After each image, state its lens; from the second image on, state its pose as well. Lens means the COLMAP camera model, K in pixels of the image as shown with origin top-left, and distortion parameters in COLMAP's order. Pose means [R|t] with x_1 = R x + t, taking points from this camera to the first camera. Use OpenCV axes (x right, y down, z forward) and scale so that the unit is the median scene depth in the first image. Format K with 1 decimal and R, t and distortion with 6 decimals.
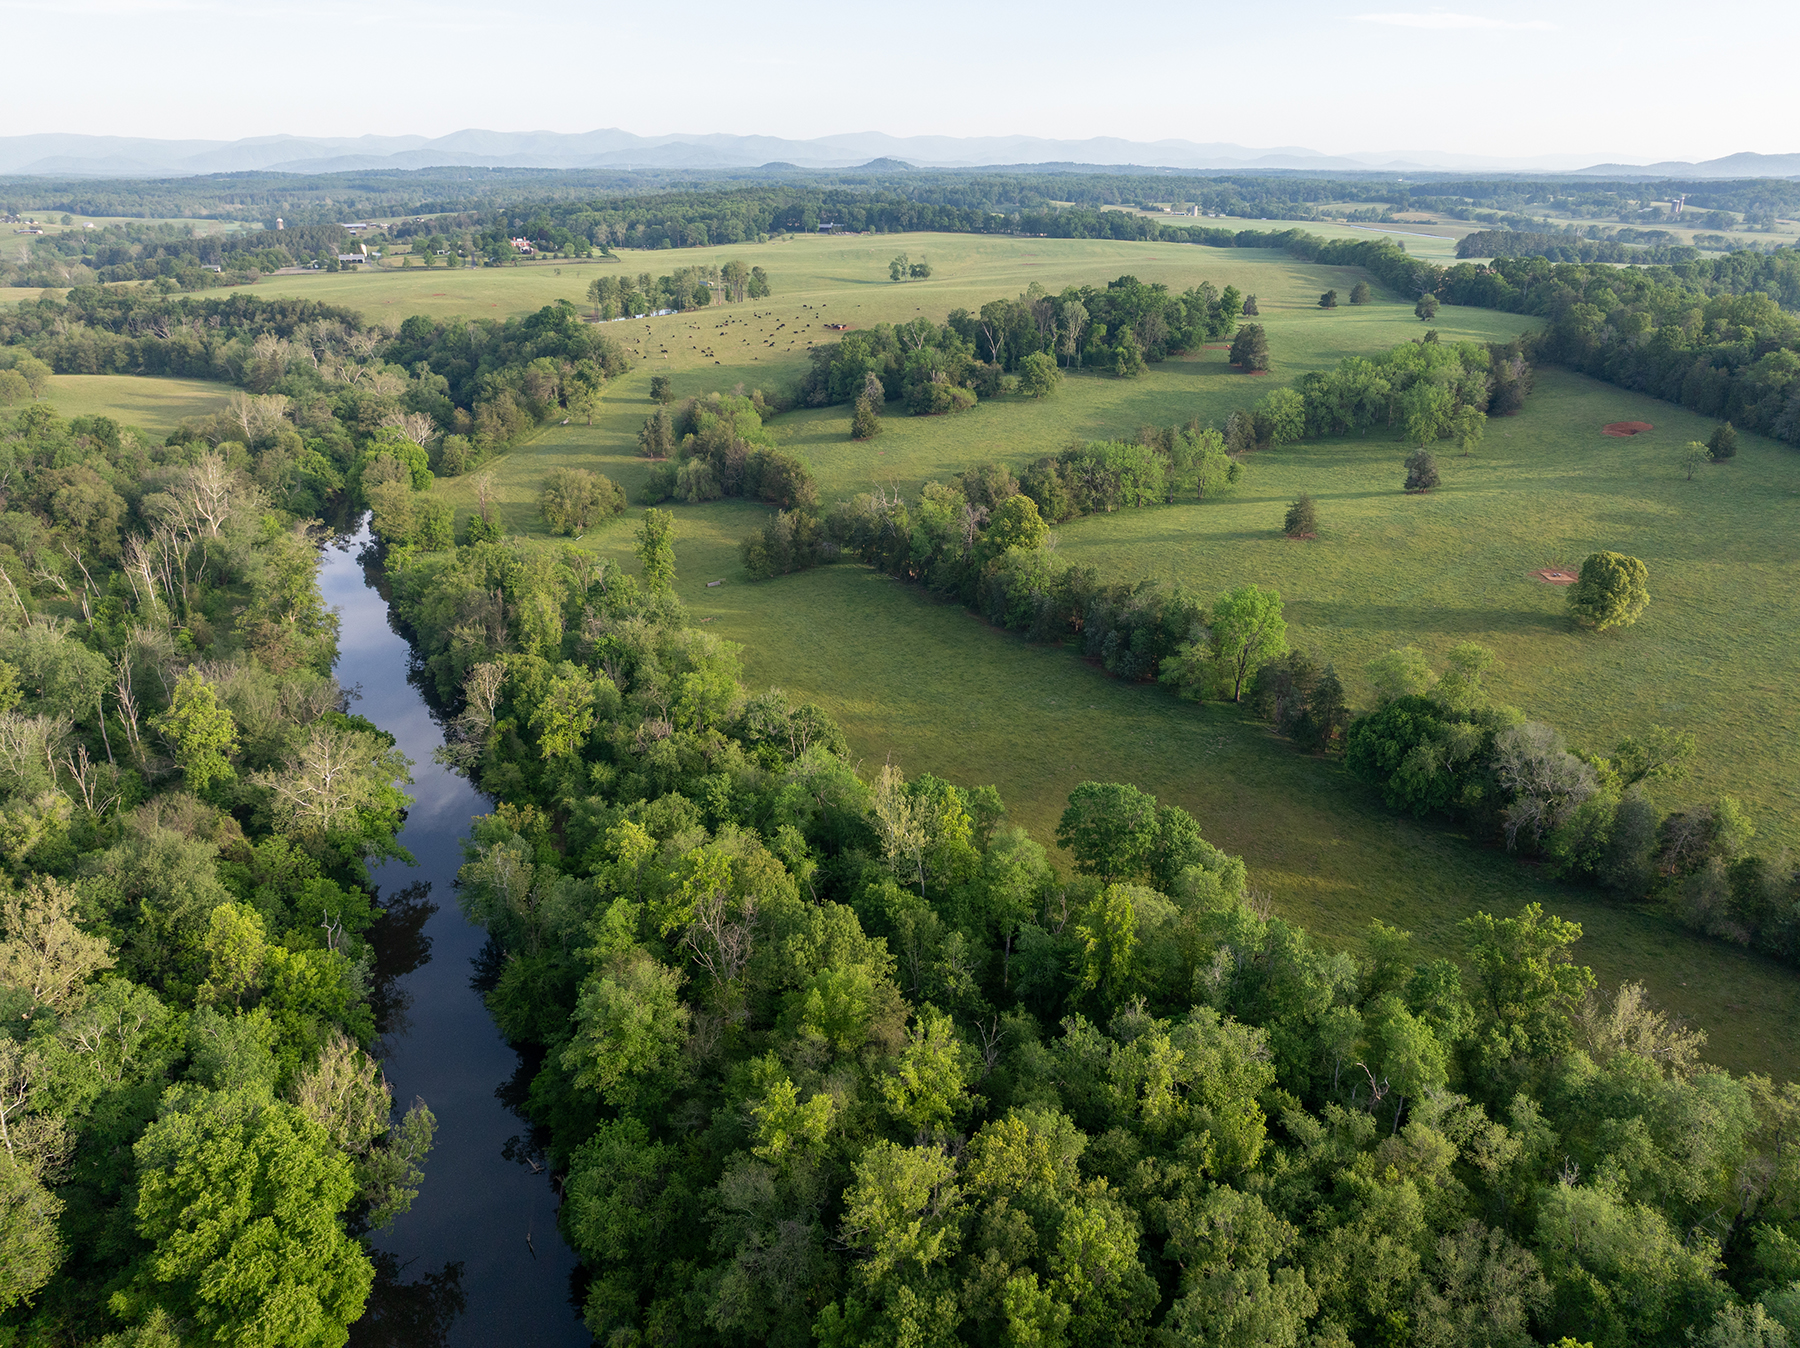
lens RADIAL K [[1270.5, 0, 905.0], [0, 1270.5, 680.0], [0, 0, 1]] dist [-0.044756, 0.020300]
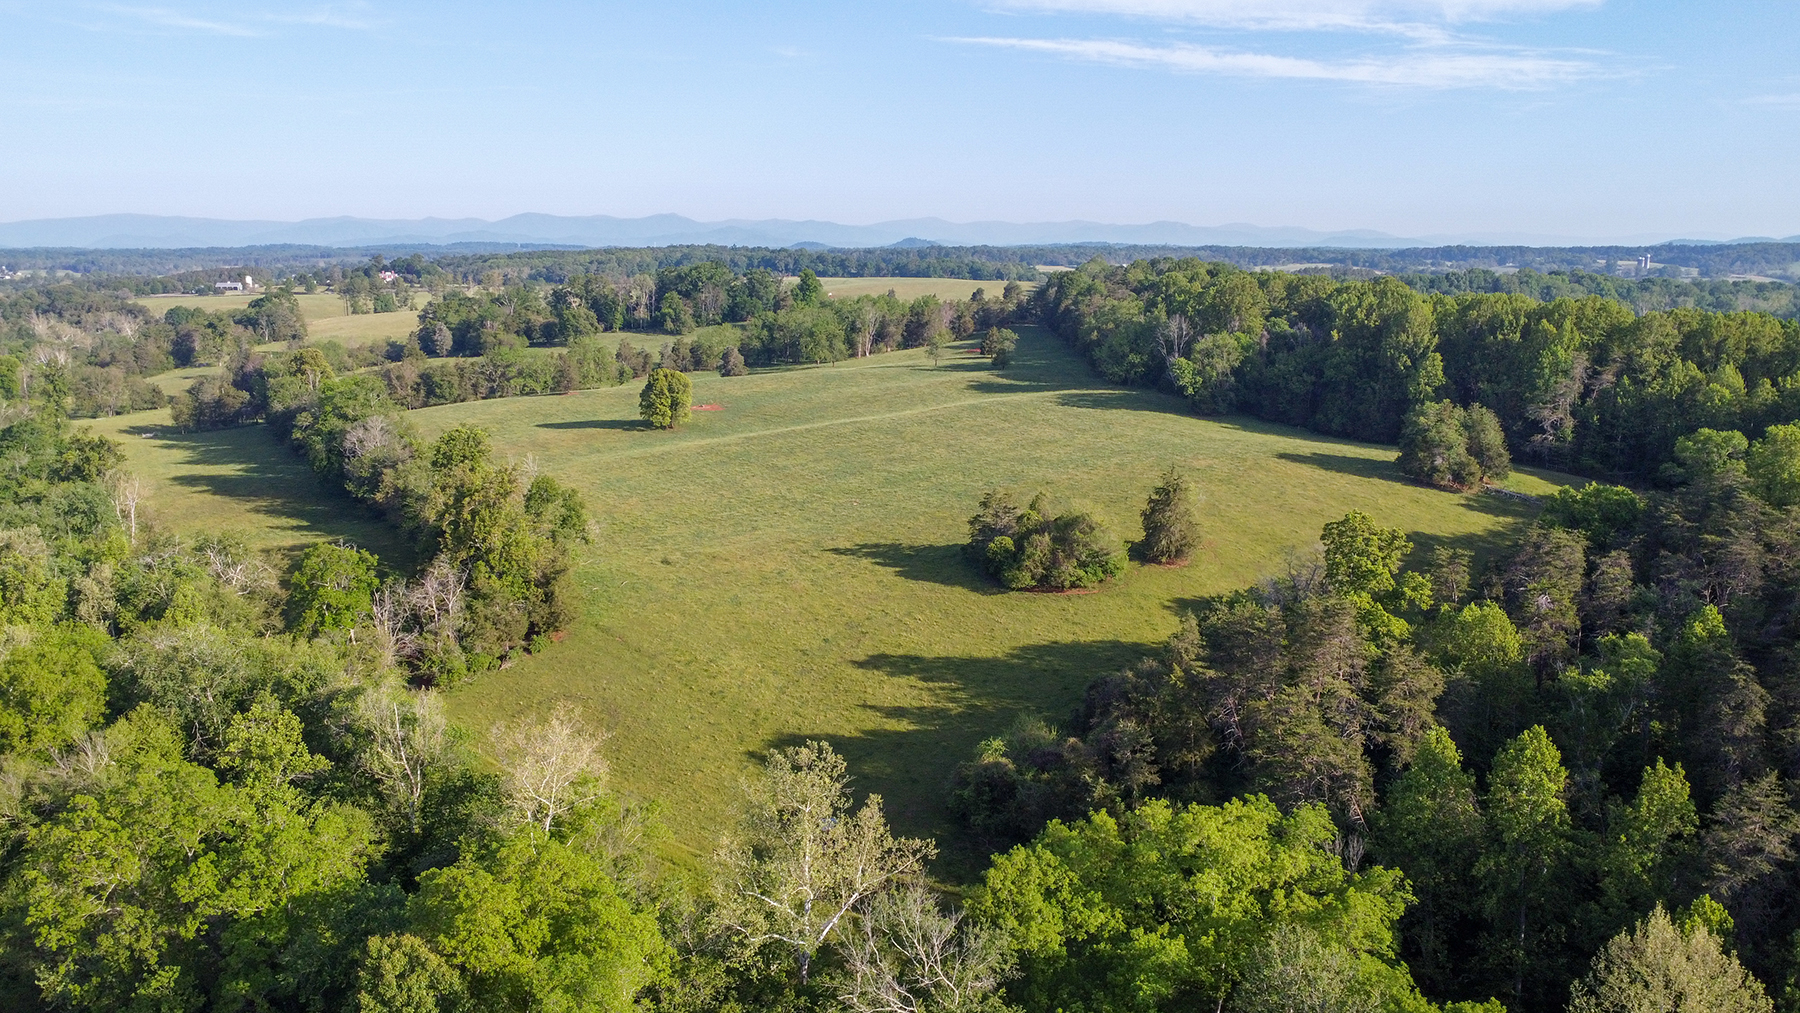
lens RADIAL K [[1362.6, 0, 896.6], [0, 1362.6, 506.0], [0, 0, 1]] dist [-0.001778, 0.001329]
pose [[0.998357, 0.010419, -0.056347, 0.204275], [-0.021566, 0.979351, -0.201012, 0.076713], [0.053090, 0.201896, 0.977967, -0.091725]]
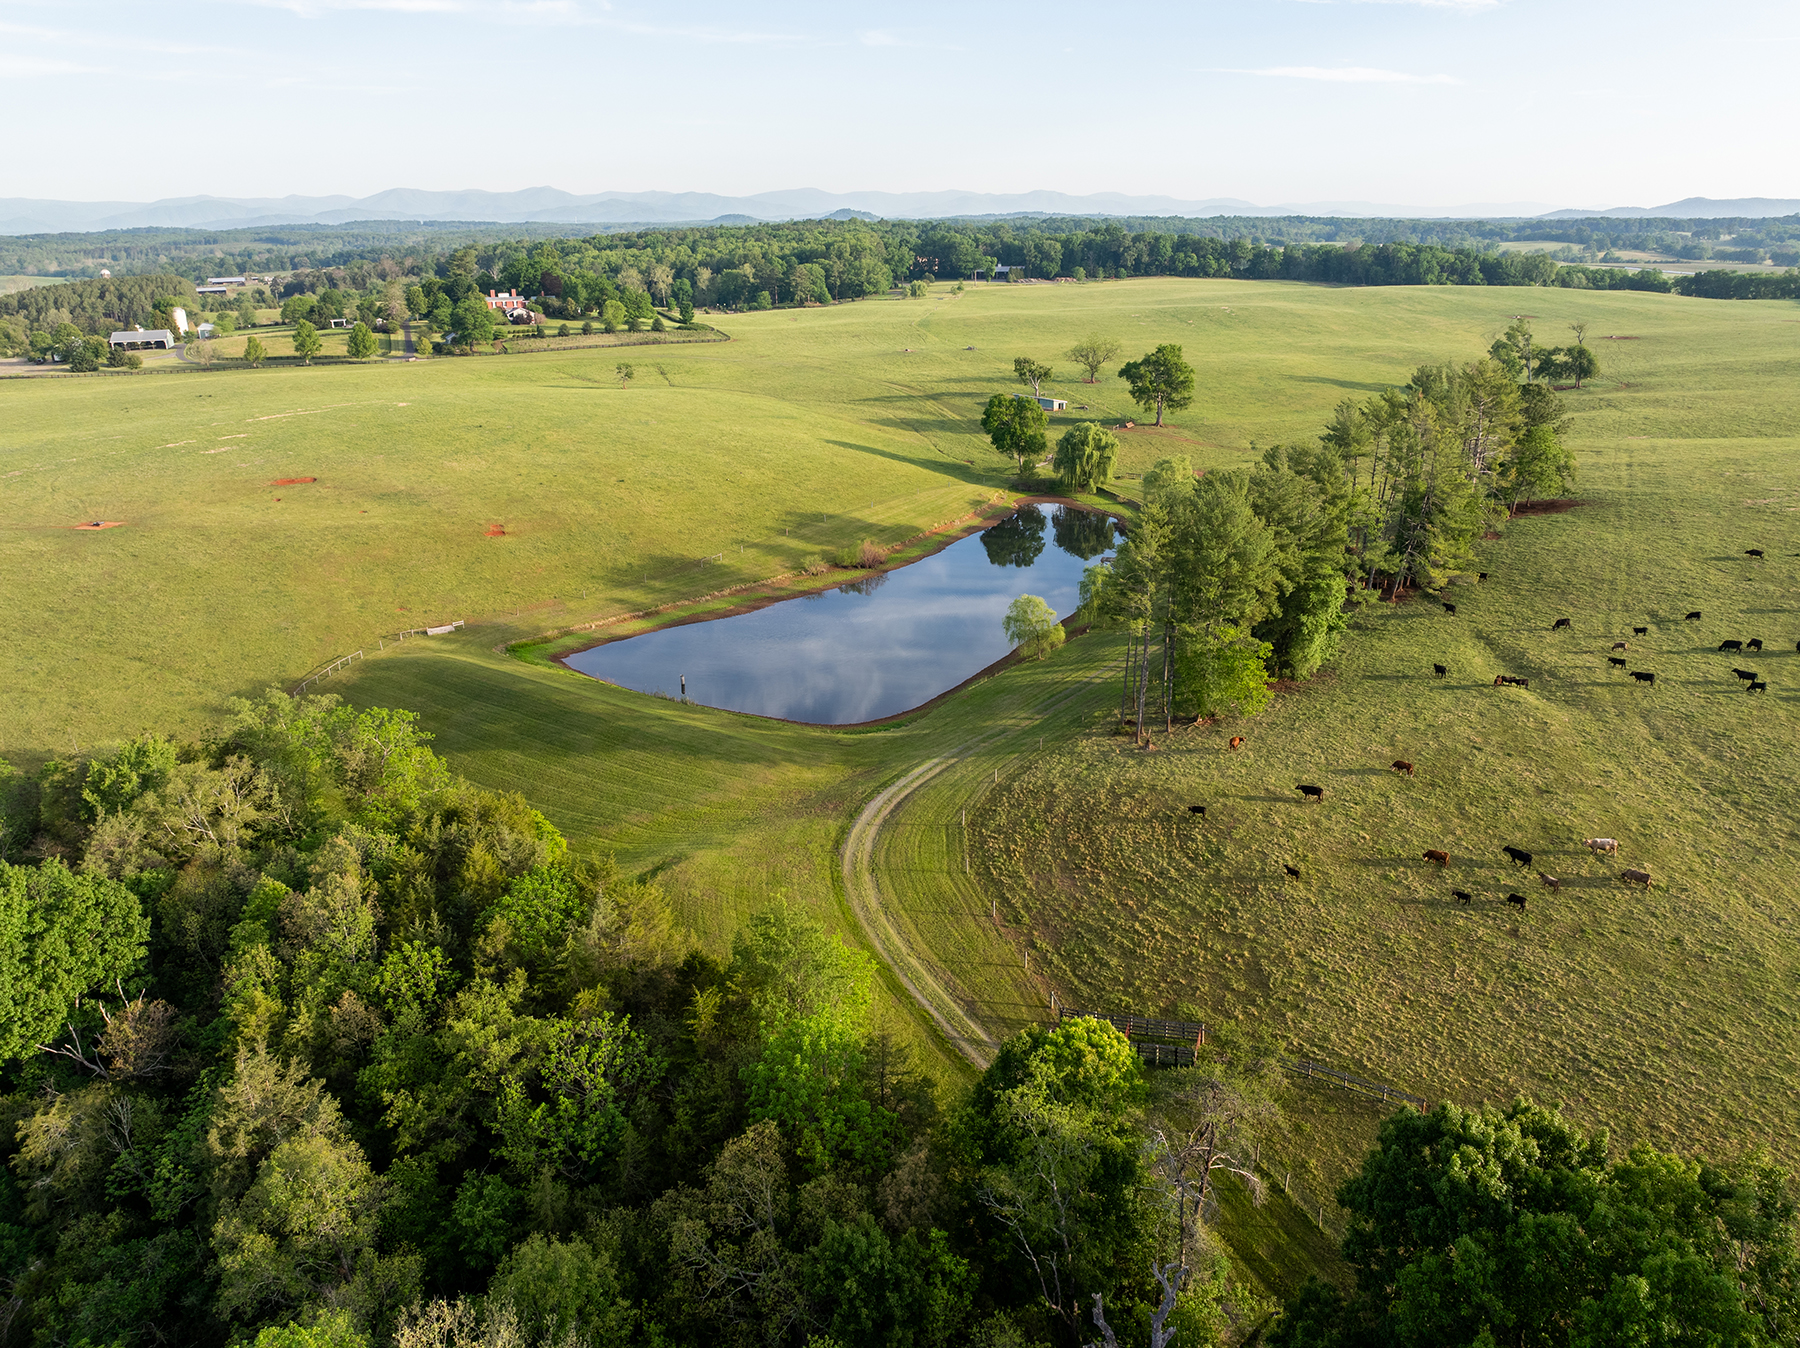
lens RADIAL K [[1270.5, 0, 901.8], [0, 1270.5, 660.1], [0, 0, 1]] dist [-0.044756, 0.020300]
pose [[0.998625, -0.025635, 0.045722, -0.178738], [0.028063, 0.998186, -0.053273, -0.179009], [-0.044274, 0.054483, 0.997533, 0.516163]]
